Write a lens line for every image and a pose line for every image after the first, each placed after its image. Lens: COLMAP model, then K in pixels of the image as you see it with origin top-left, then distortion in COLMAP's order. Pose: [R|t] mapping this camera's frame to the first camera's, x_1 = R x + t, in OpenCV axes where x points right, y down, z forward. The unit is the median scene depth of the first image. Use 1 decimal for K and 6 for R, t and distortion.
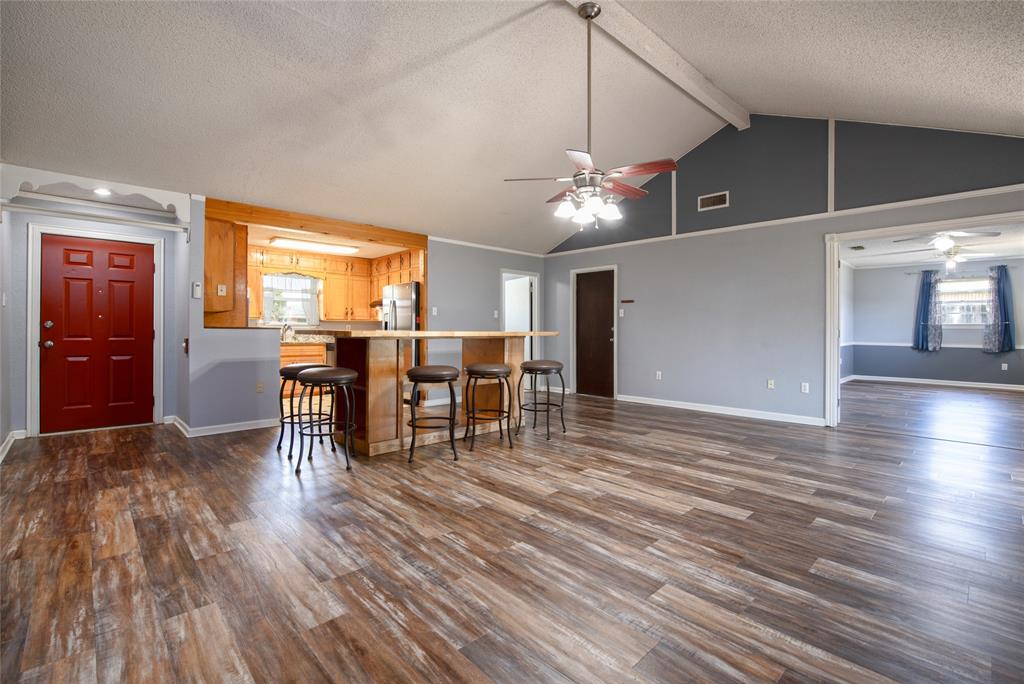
lens RADIAL K [[453.6, 0, 512.0], [0, 453.6, 342.0], [0, 0, 1]] dist [-0.008494, 0.000202]
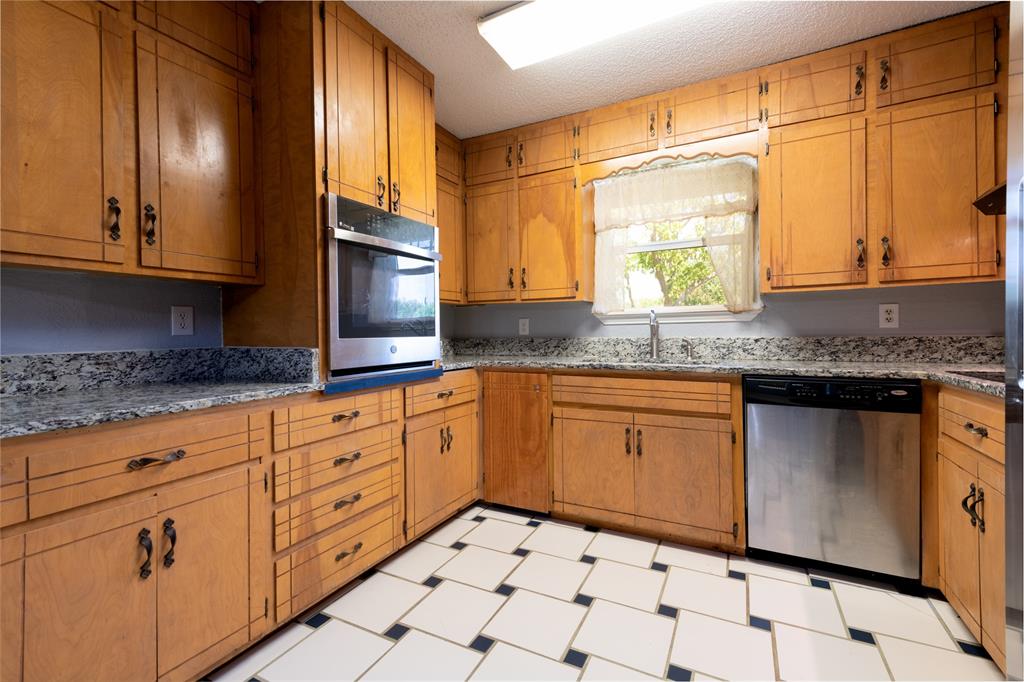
lens RADIAL K [[436.4, 0, 526.7], [0, 436.4, 338.2], [0, 0, 1]] dist [0.016819, -0.005601]
pose [[0.340720, 0.016790, -0.940015, -0.462144], [-0.014287, 0.999818, 0.012679, -0.050414], [0.940056, 0.009110, 0.340898, 1.774432]]
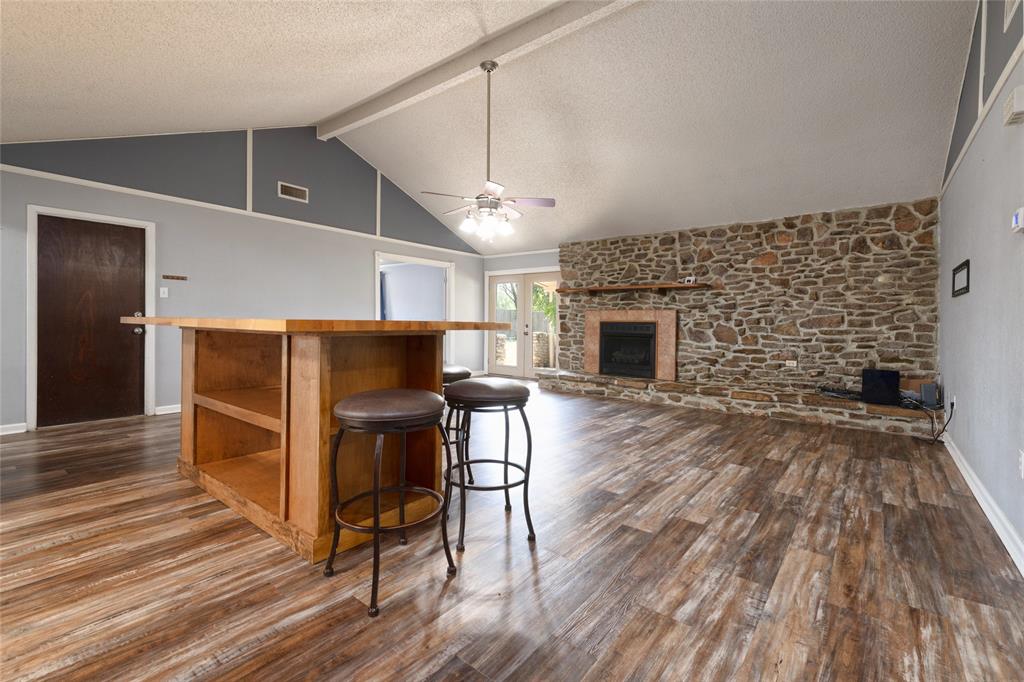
lens RADIAL K [[449.5, 0, 517.6], [0, 449.5, 320.9], [0, 0, 1]] dist [0.011898, -0.000521]
pose [[-0.139372, -0.002323, 0.990237, -1.132066], [0.016071, 0.999860, 0.004607, -0.026954], [-0.990110, 0.016556, -0.139315, 1.129517]]
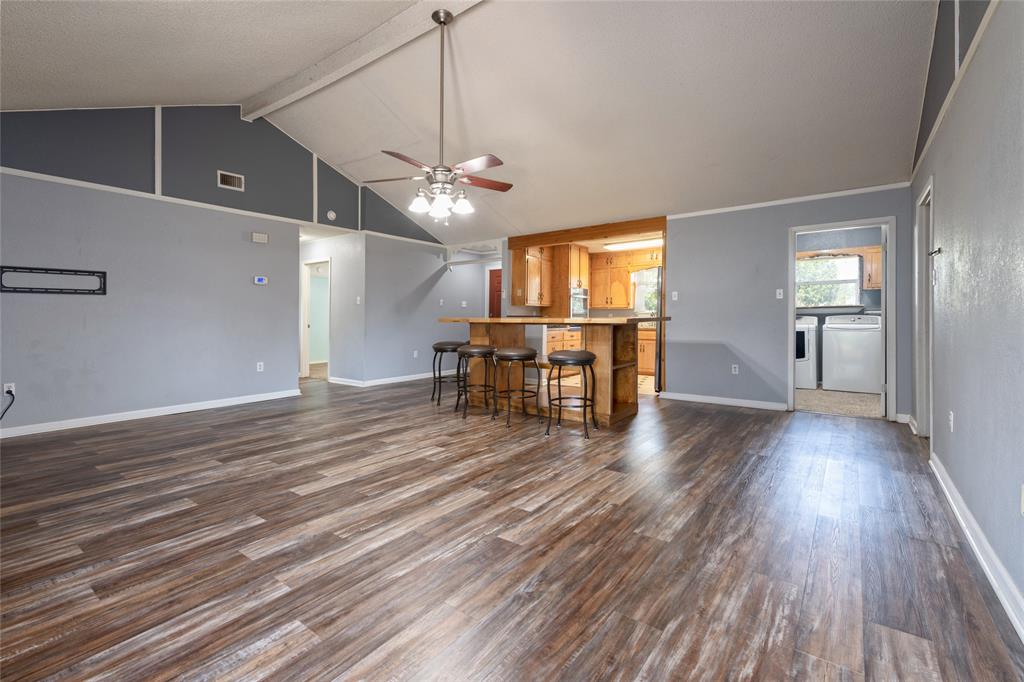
lens RADIAL K [[448.6, 0, 518.6], [0, 448.6, 316.6], [0, 0, 1]] dist [0.014380, -0.001281]
pose [[0.178484, -0.005099, -0.983930, 1.291508], [-0.023029, 0.999691, -0.009358, -0.020532], [0.983673, 0.024330, 0.178312, 1.028751]]
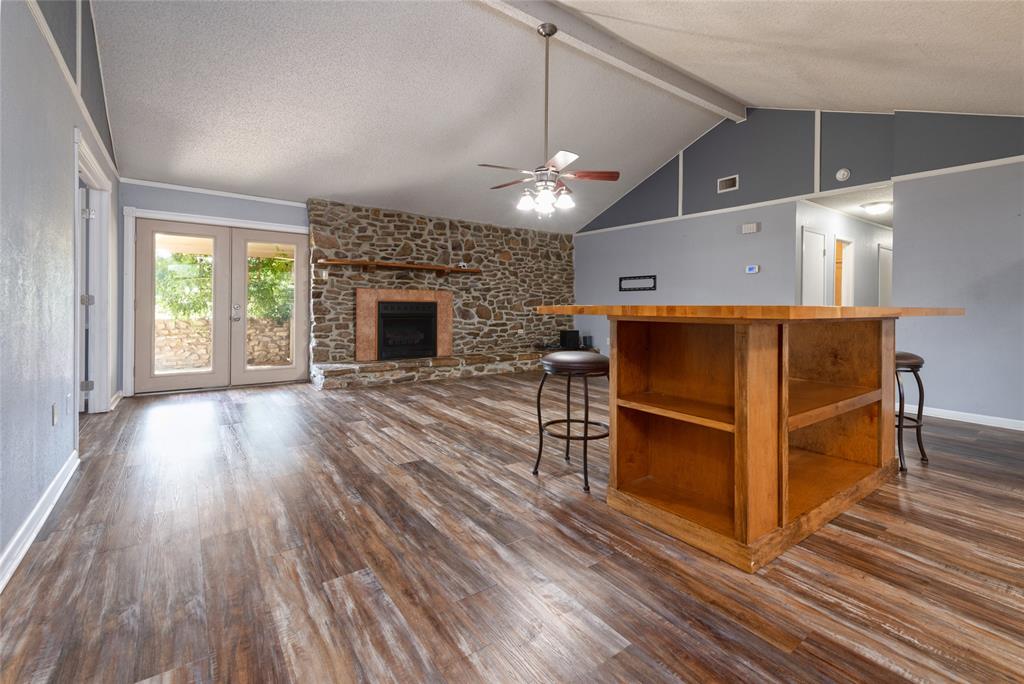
lens RADIAL K [[450.8, 0, 516.6], [0, 450.8, 311.5], [0, 0, 1]] dist [0.010362, -0.000270]
pose [[-0.992992, -0.016125, 0.117077, 0.109030], [-0.011191, 0.999026, 0.042675, -0.052572], [-0.117651, 0.041066, -0.992206, 2.250207]]
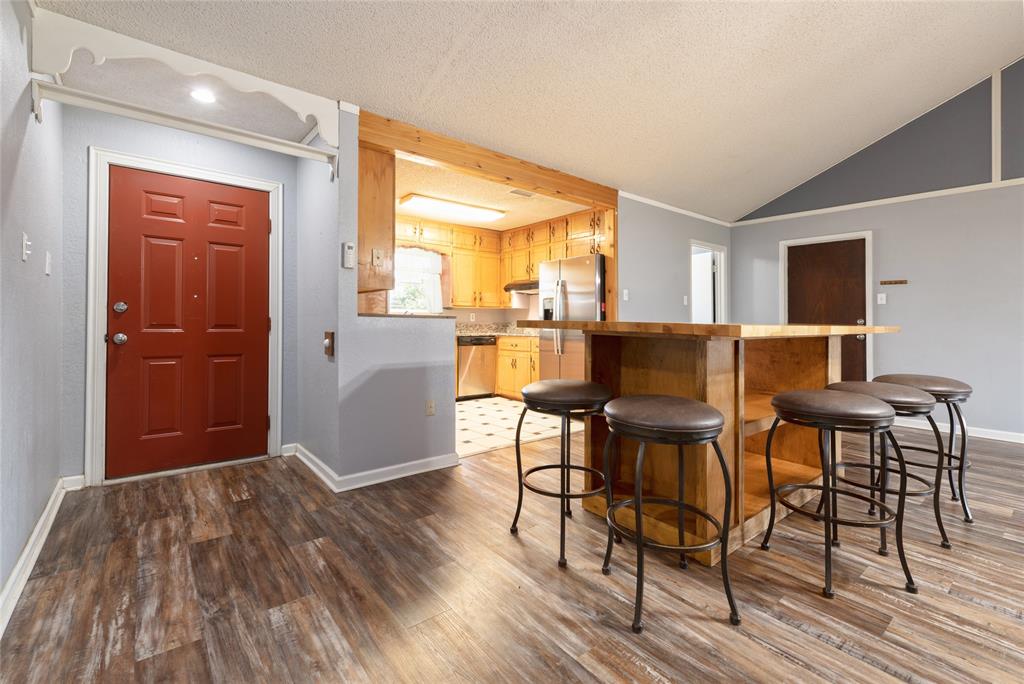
lens RADIAL K [[463.3, 0, 518.7], [0, 463.3, 331.3], [0, 0, 1]] dist [0.007979, -0.000951]
pose [[0.997660, 0.007417, -0.067973, -0.559402], [-0.008047, 0.999927, -0.009001, -0.005520], [0.067901, 0.009527, 0.997647, 0.501734]]
